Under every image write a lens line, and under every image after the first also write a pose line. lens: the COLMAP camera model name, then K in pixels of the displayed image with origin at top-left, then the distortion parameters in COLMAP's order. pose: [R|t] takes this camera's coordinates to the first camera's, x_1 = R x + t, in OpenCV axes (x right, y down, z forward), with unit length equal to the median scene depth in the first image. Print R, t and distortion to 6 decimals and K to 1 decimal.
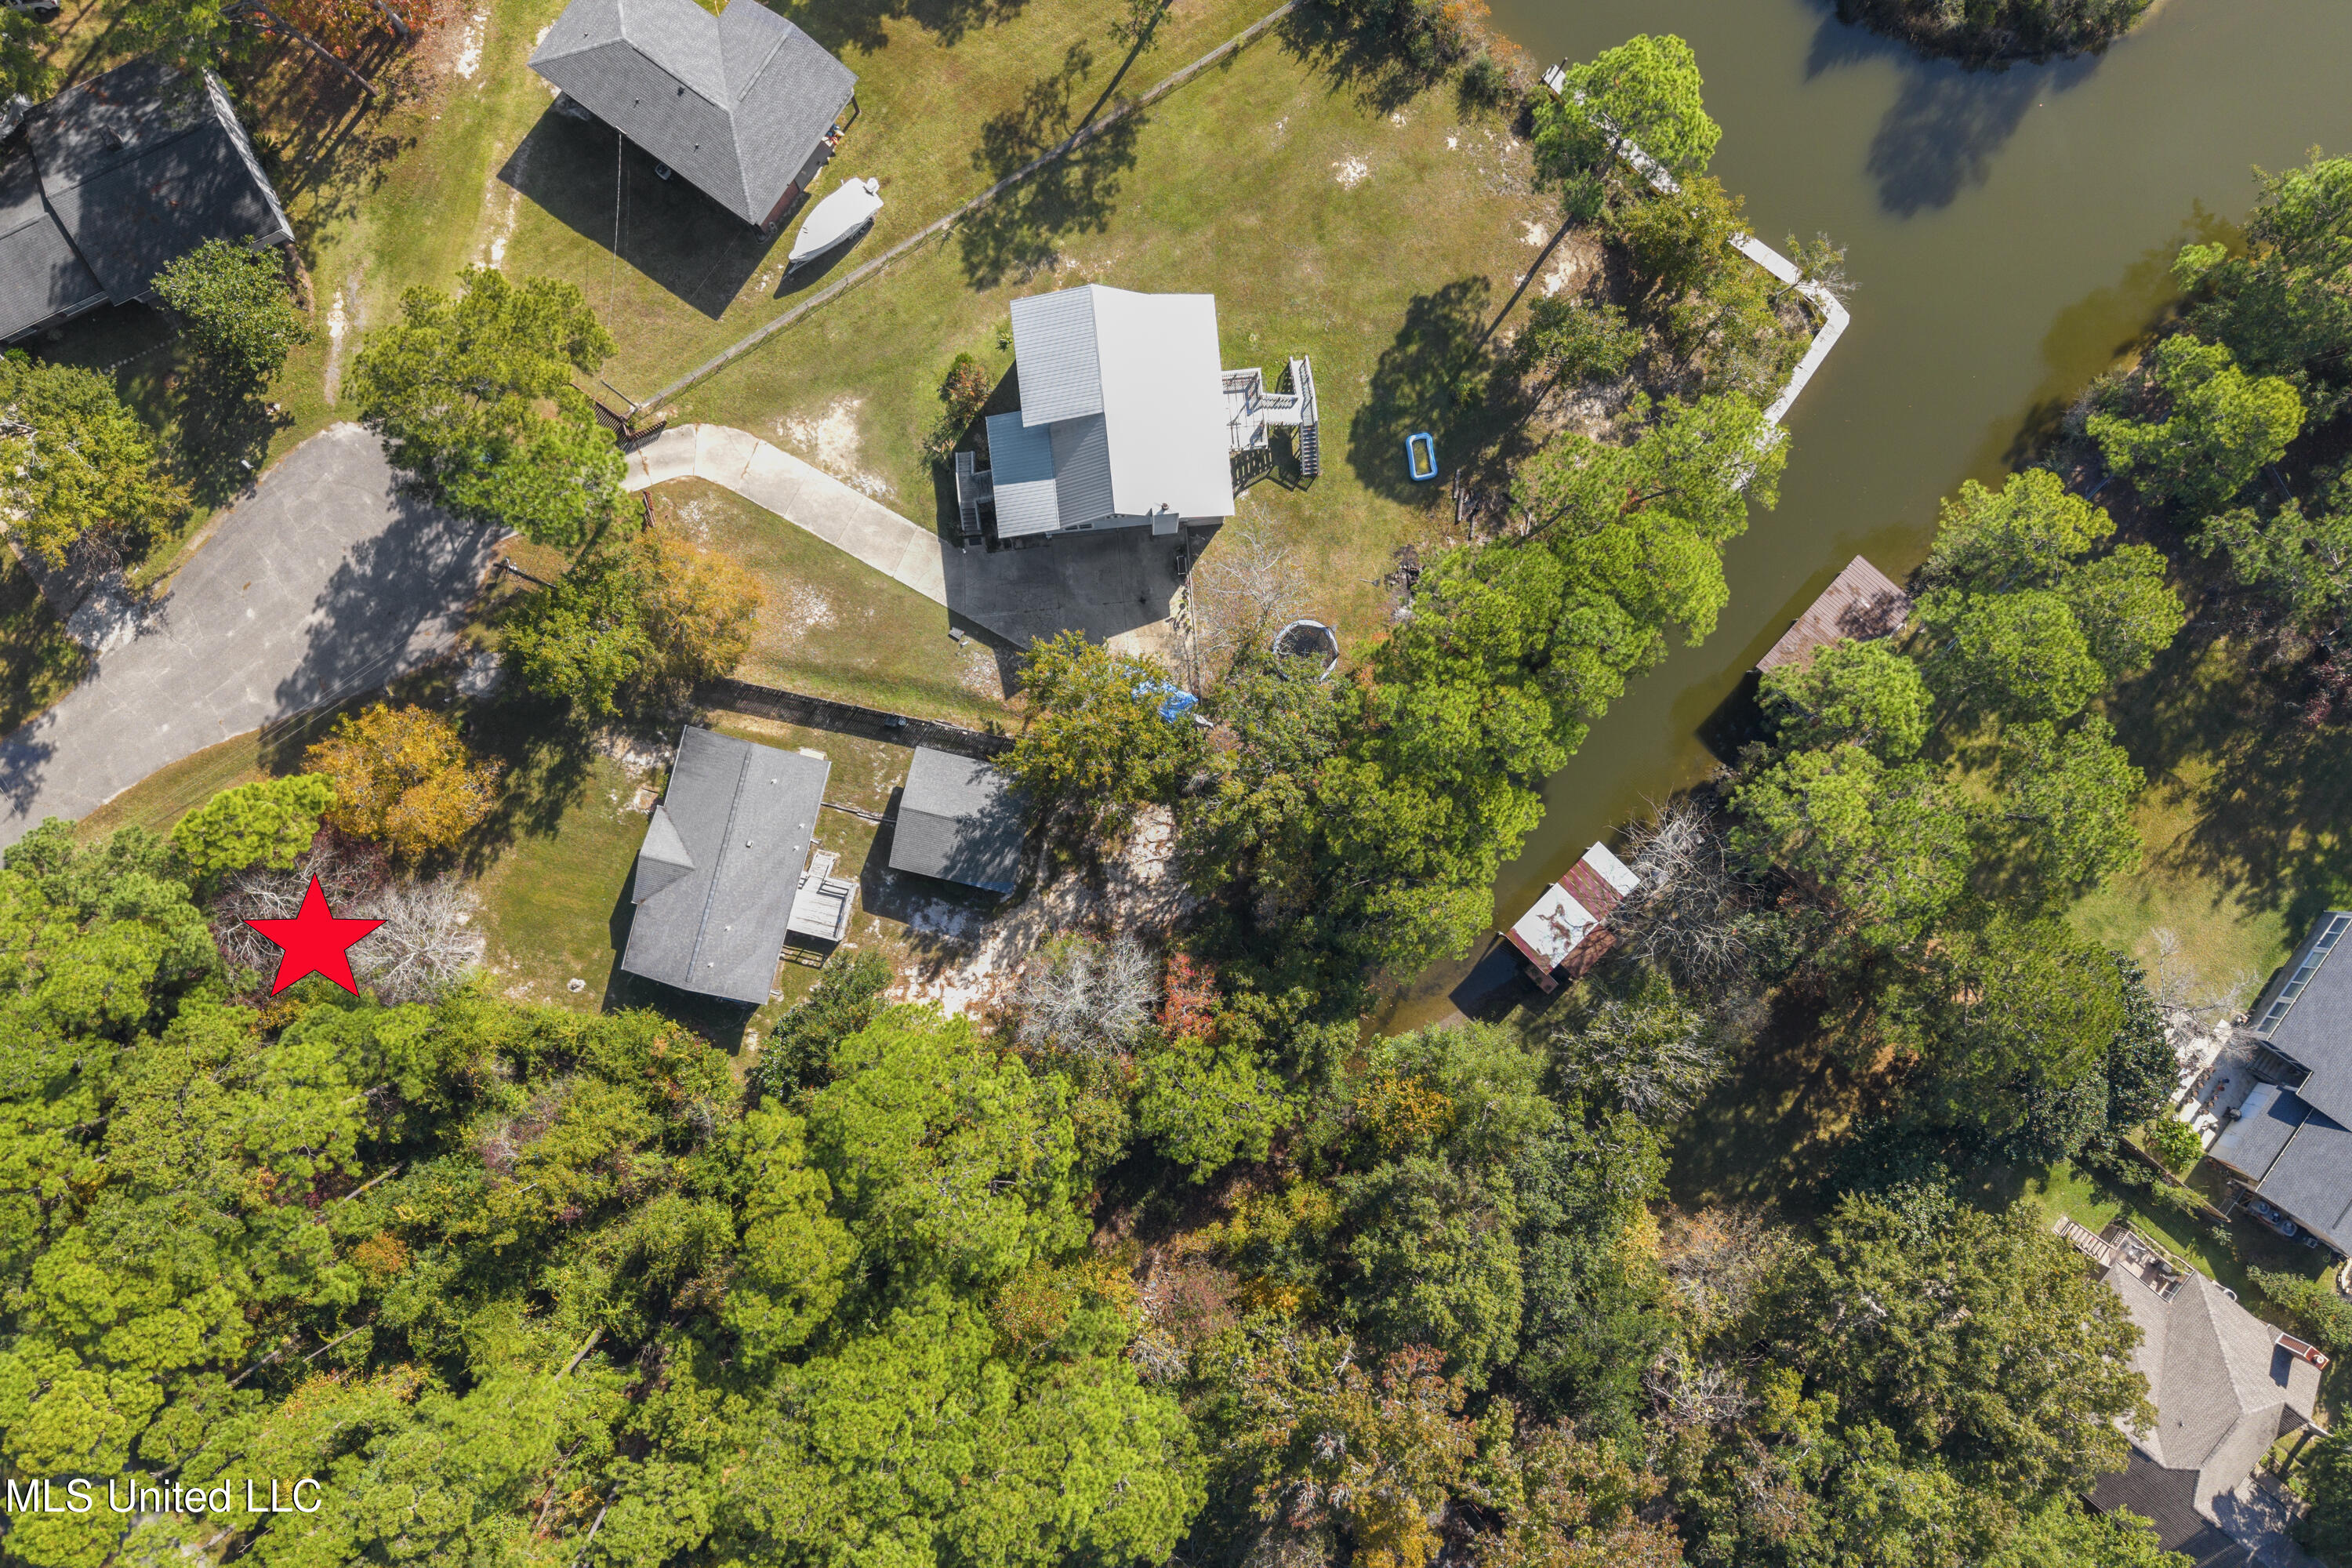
lens RADIAL K [[1704.6, 0, 1176.0], [0, 1704.6, 784.0], [0, 0, 1]] dist [0.064720, -0.073383]
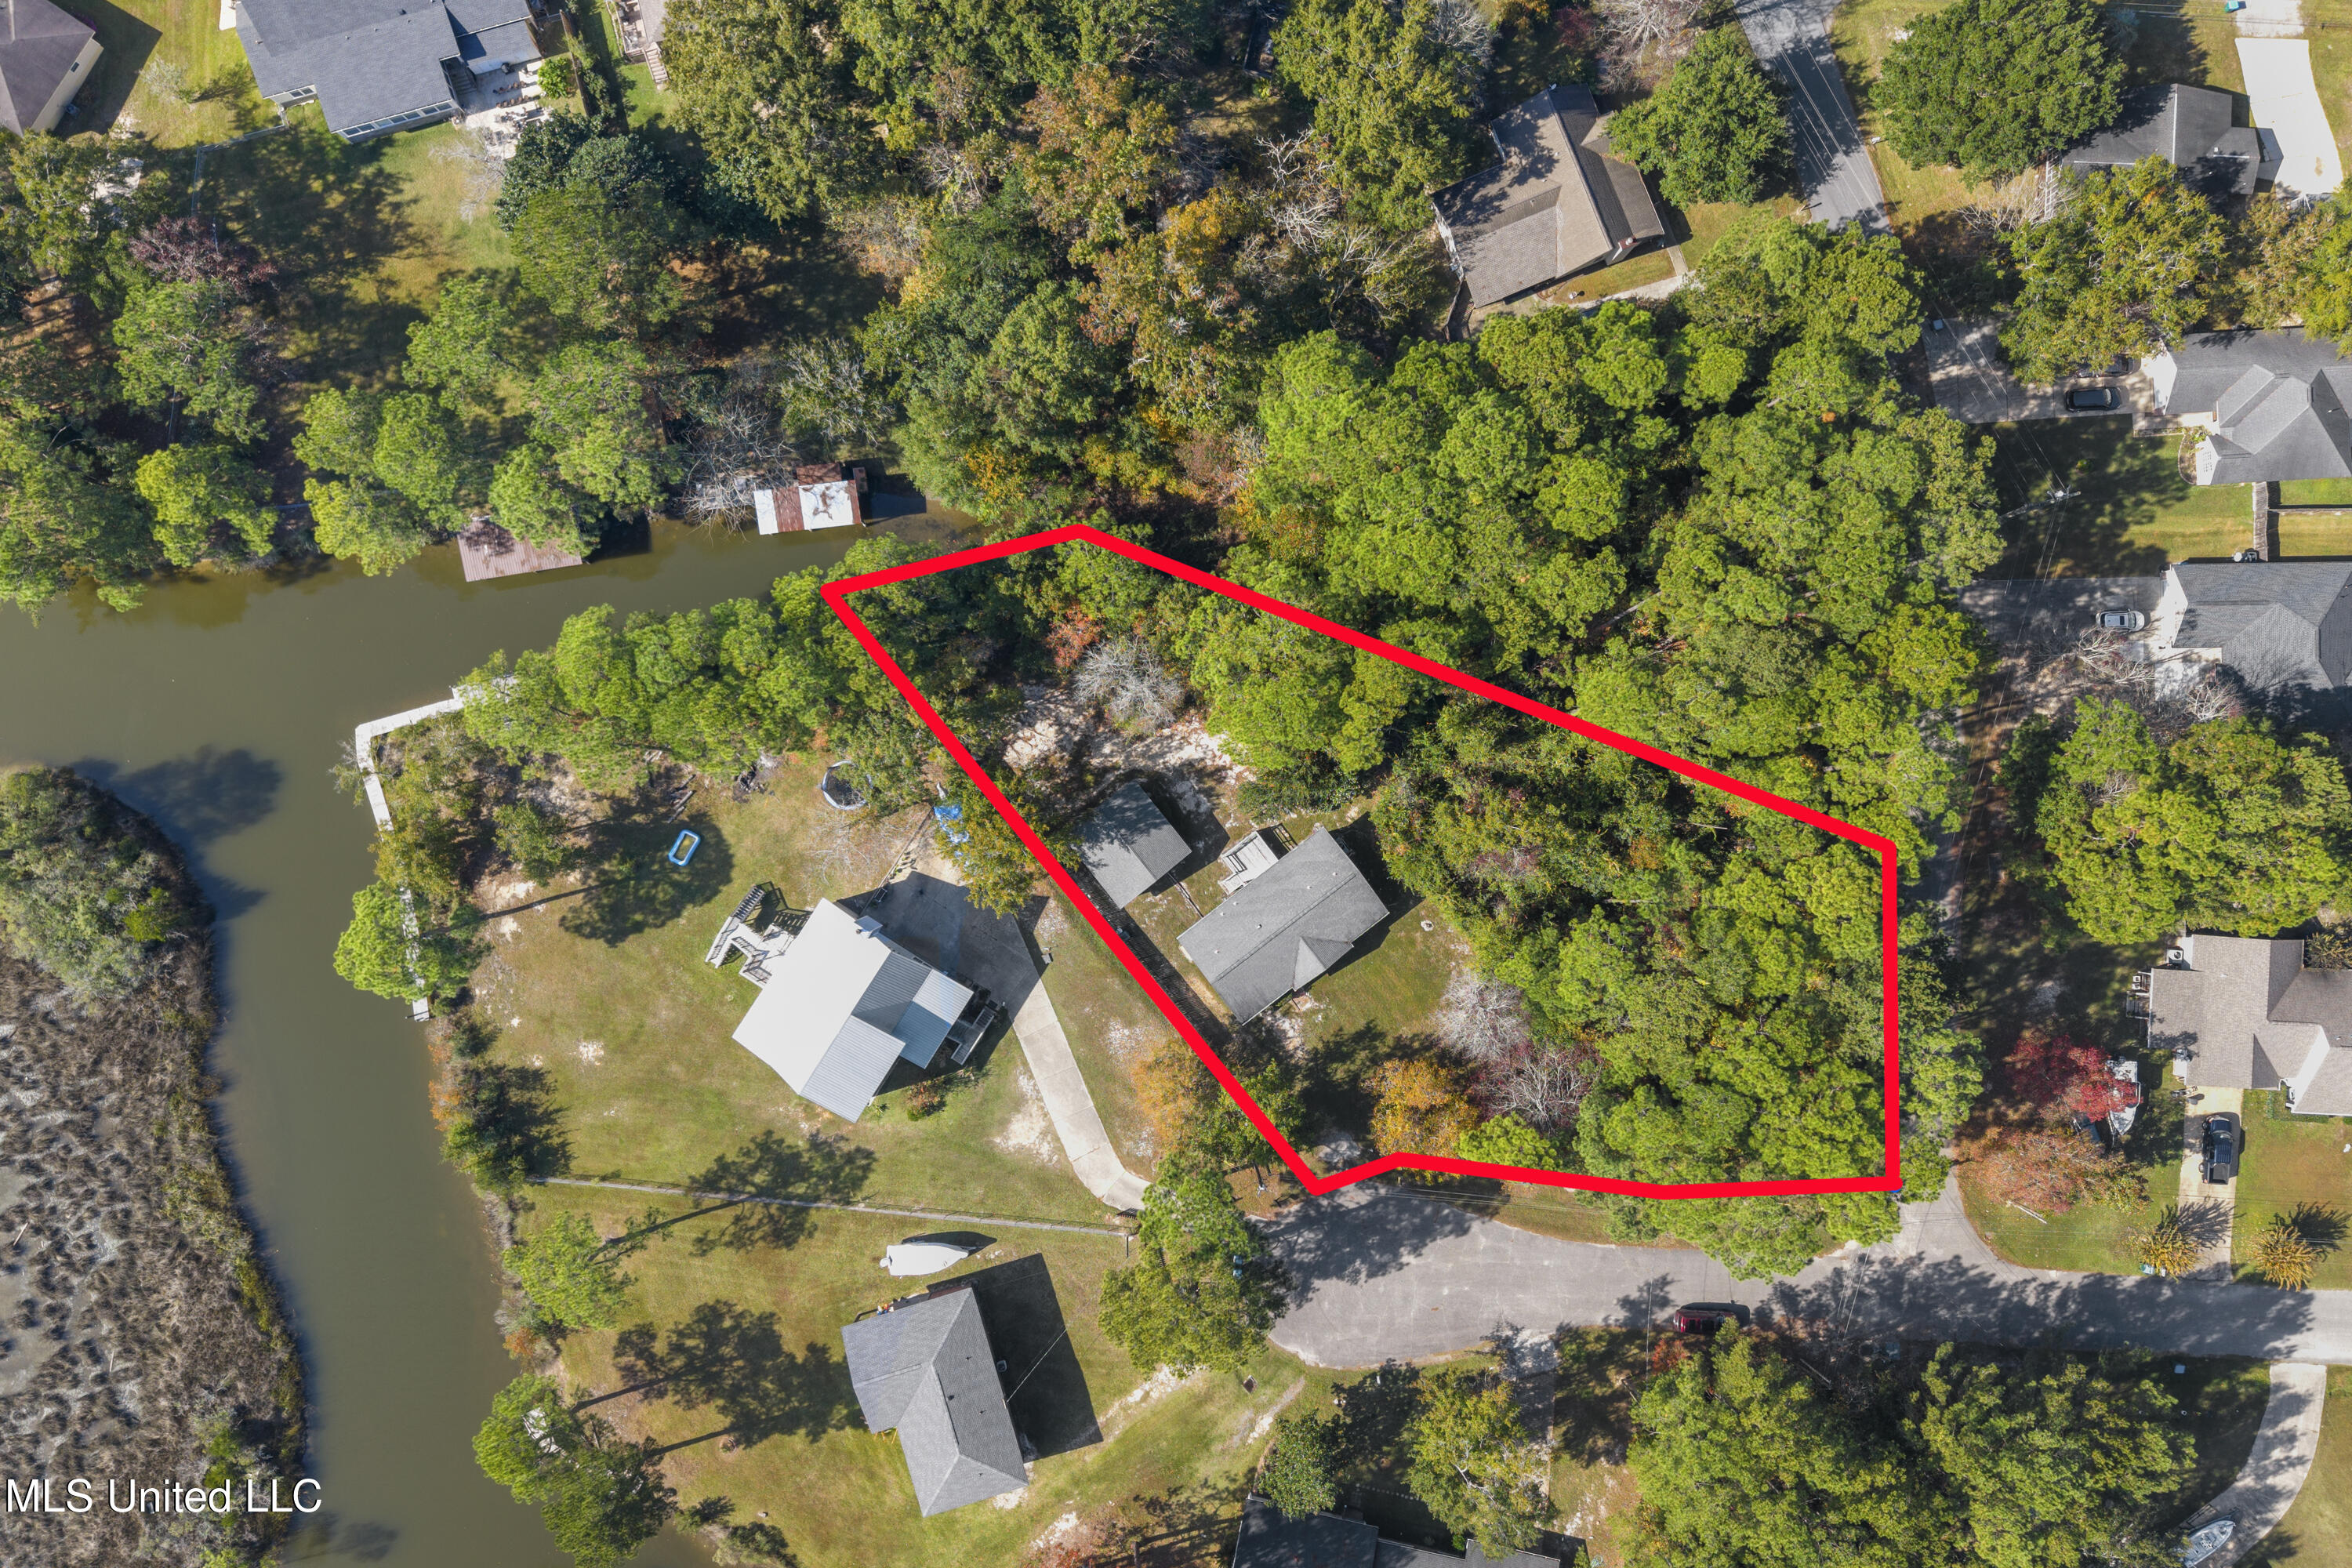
lens RADIAL K [[1749.0, 0, 1169.1], [0, 1749.0, 802.5], [0, 0, 1]] dist [0.087953, -0.138317]
pose [[-0.784232, -0.619765, -0.029512, -0.089554], [0.619398, -0.784786, 0.021373, 0.038280], [-0.036407, -0.001518, 0.999336, -0.374183]]
